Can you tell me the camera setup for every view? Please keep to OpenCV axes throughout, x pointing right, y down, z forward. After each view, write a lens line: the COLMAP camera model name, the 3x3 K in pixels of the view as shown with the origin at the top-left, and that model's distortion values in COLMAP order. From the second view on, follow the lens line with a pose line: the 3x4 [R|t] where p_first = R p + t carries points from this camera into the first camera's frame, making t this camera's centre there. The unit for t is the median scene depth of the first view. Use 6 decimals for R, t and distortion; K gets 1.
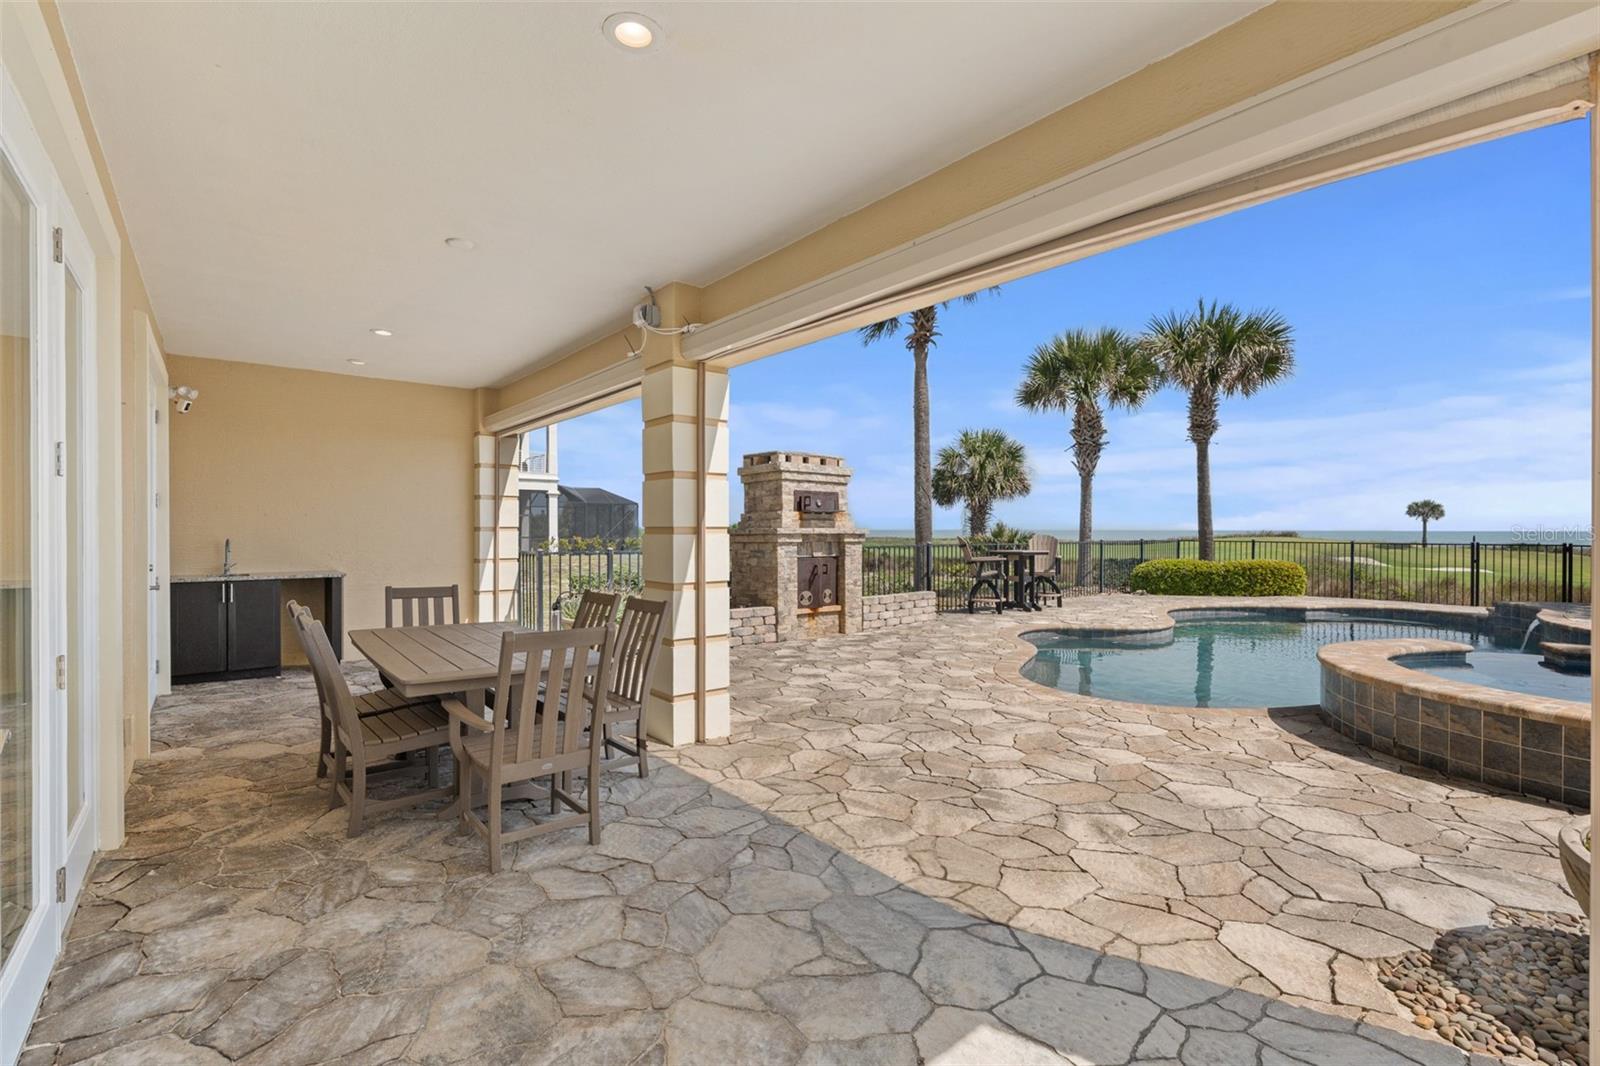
lens RADIAL K [[720.3, 0, 803.3], [0, 720.3, 526.3], [0, 0, 1]] dist [-0.004015, 0.000279]
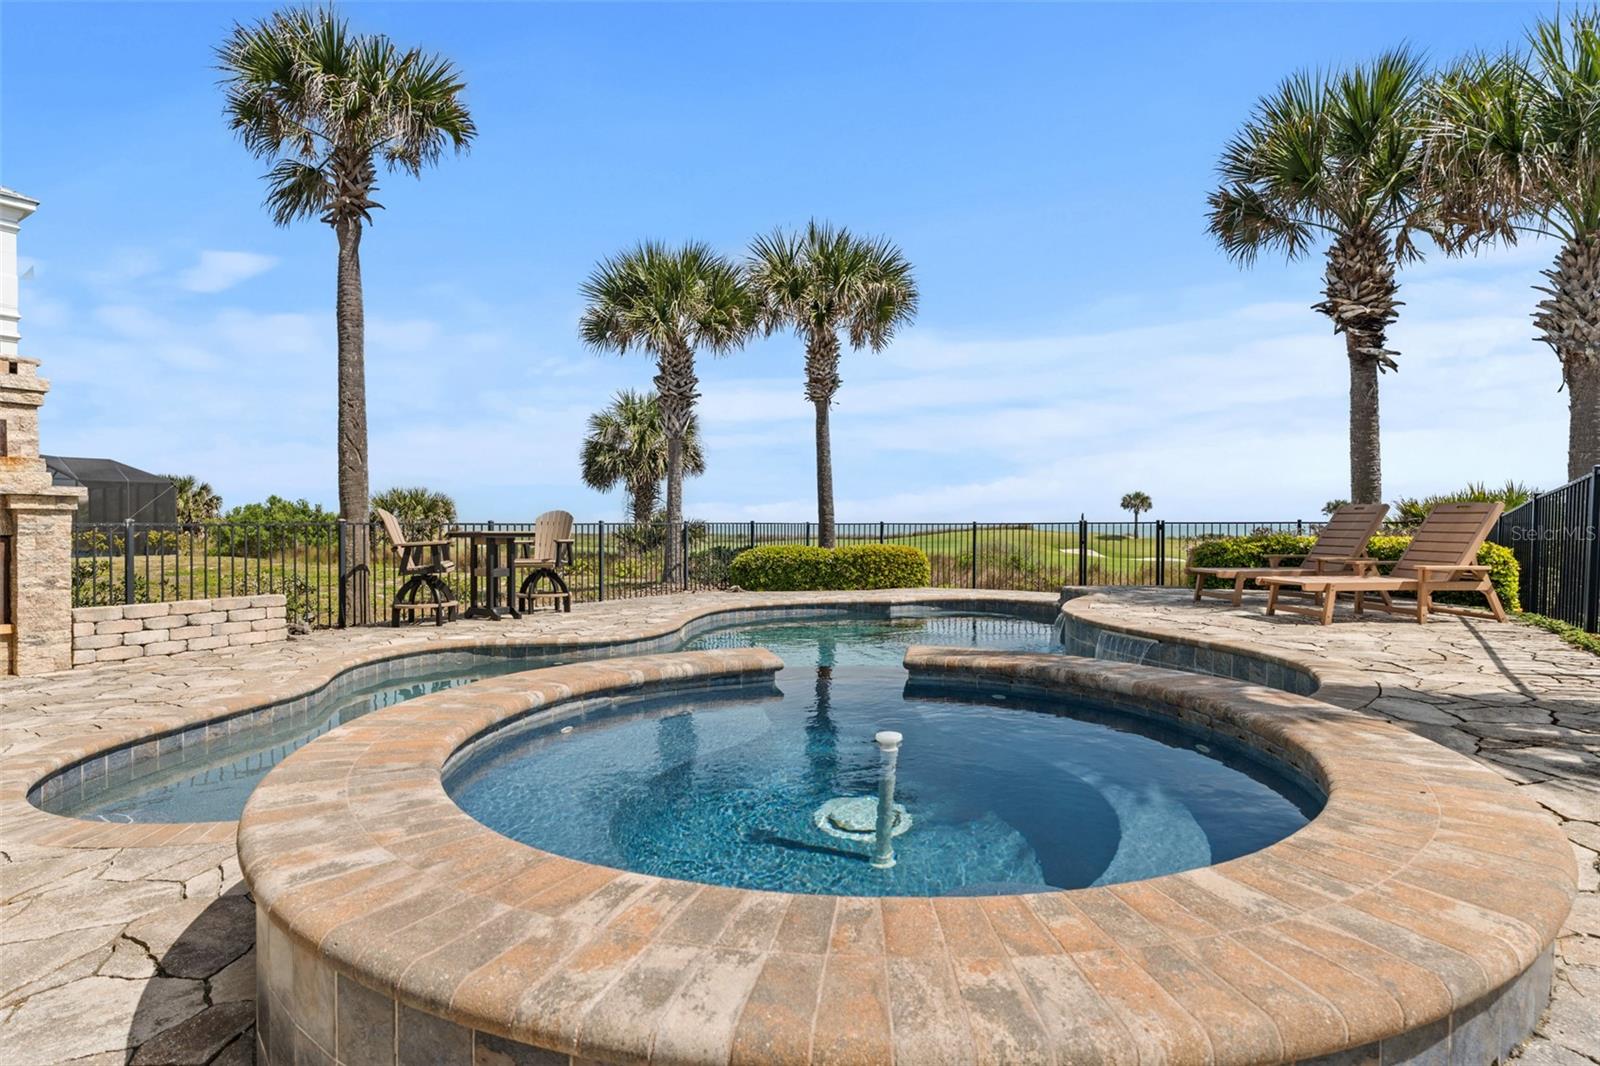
lens RADIAL K [[830.4, 0, 798.6], [0, 830.4, 531.4], [0, 0, 1]] dist [0.004382, -0.000473]
pose [[0.952208, -0.005502, 0.305400, 0.403910], [0.001793, 0.999921, 0.012425, 0.029676], [-0.305444, -0.011283, 0.952143, 0.194483]]
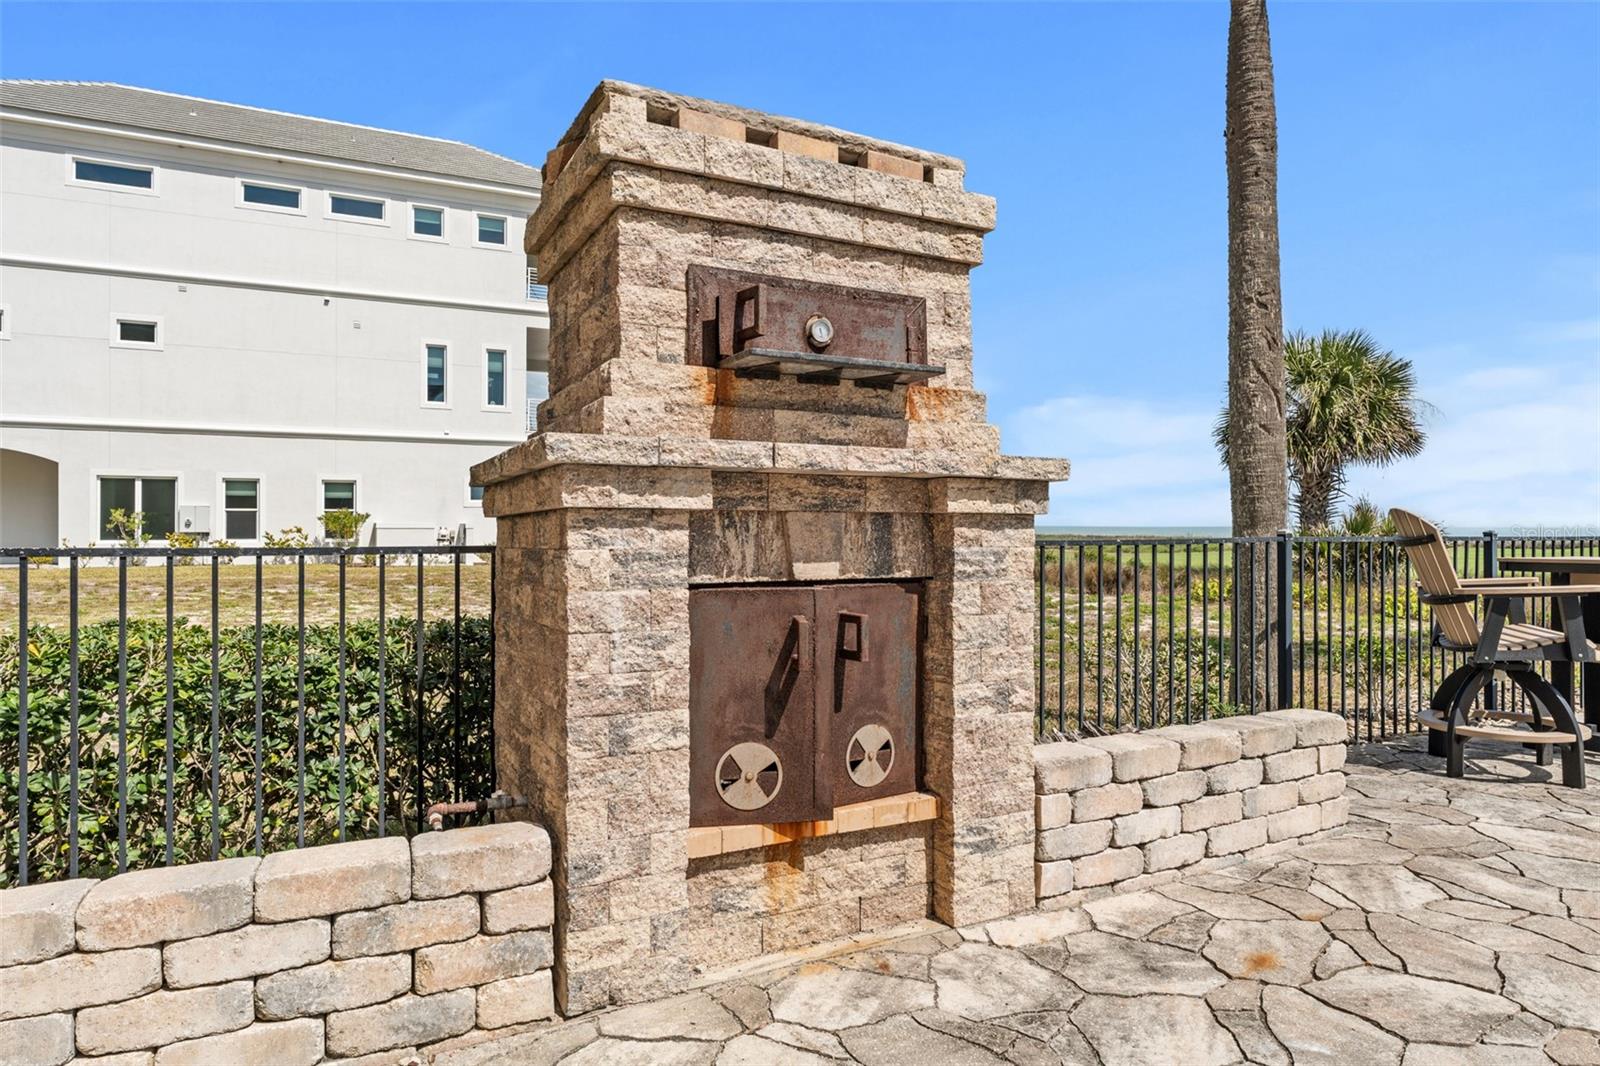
lens RADIAL K [[954.7, 0, 796.3], [0, 954.7, 523.7], [0, 0, 1]] dist [-0.004922, 0.000502]
pose [[0.973984, -0.001080, -0.226613, 0.072551], [0.001531, 0.999997, 0.001816, 0.022330], [0.226610, -0.002115, 0.973983, 0.653008]]
